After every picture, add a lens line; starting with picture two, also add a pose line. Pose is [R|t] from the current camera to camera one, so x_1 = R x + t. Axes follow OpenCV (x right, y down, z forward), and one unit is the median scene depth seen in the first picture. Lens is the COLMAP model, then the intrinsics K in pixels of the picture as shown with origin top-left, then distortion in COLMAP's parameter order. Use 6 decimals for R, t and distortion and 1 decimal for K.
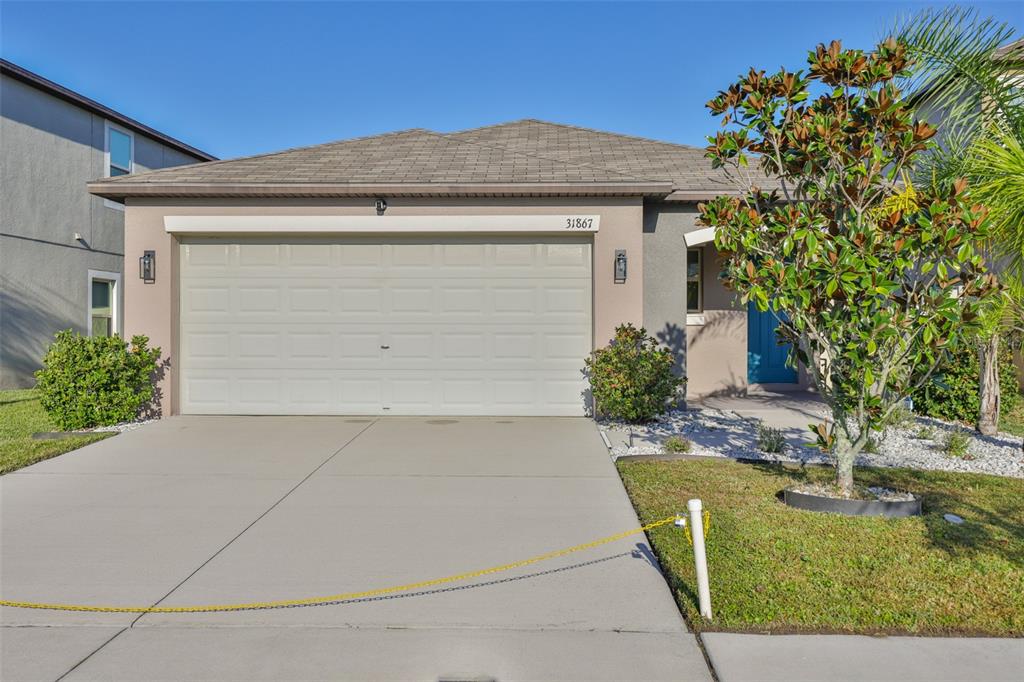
lens RADIAL K [[853.9, 0, 512.2], [0, 853.9, 323.1], [0, 0, 1]] dist [-0.009558, -0.004131]
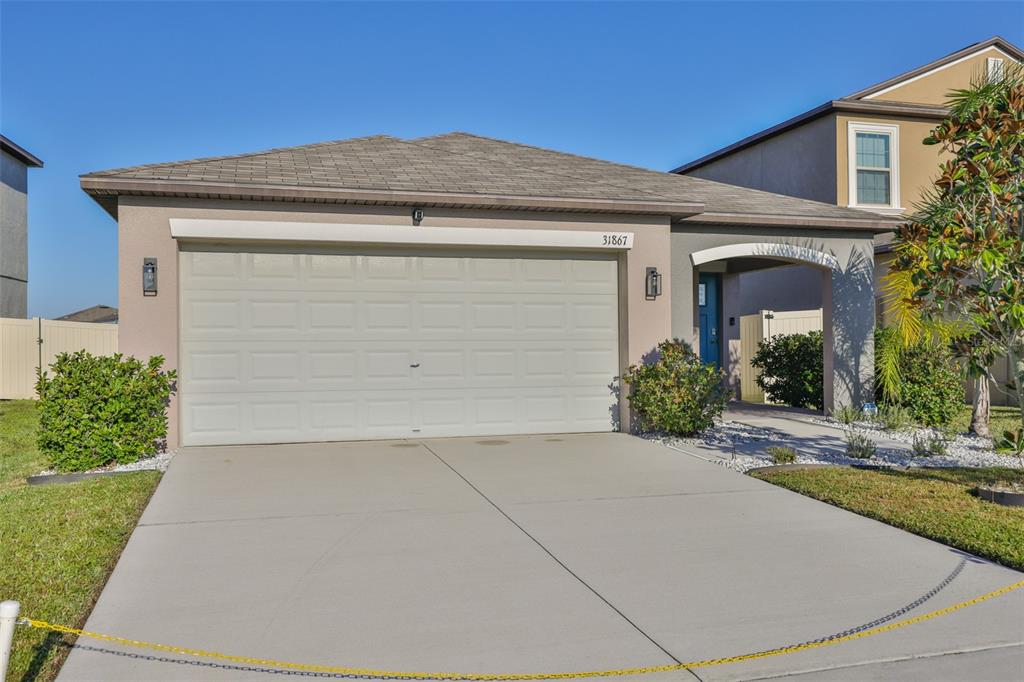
lens RADIAL K [[851.7, 0, 512.0], [0, 851.7, 341.0], [0, 0, 1]] dist [-0.003891, 0.001972]
pose [[0.958681, -0.005913, 0.284422, -0.320697], [0.004058, 0.999966, 0.007109, -0.005470], [-0.284455, -0.005661, 0.958673, 0.069366]]
